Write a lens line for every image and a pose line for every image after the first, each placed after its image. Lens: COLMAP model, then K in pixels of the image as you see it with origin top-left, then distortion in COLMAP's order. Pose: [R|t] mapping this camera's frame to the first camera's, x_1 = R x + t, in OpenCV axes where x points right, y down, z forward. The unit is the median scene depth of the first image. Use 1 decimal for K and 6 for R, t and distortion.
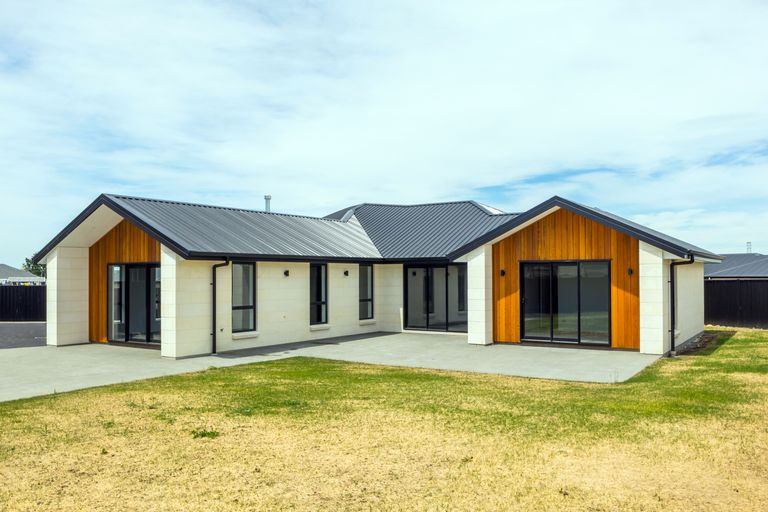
lens RADIAL K [[675.4, 0, 384.1], [0, 675.4, 255.7], [0, 0, 1]] dist [-0.049279, -0.002983]
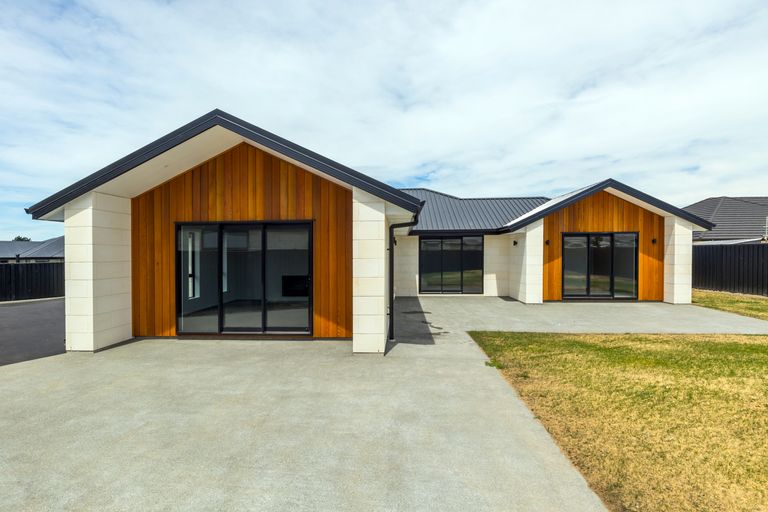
lens RADIAL K [[405.0, 0, 384.4], [0, 405.0, 255.8], [0, 0, 1]] dist [-0.006474, 0.000608]
pose [[0.867995, -0.004959, 0.496549, -0.433473], [-0.010905, 0.999519, 0.029045, 0.031926], [-0.496454, -0.030626, 0.867523, 0.530031]]
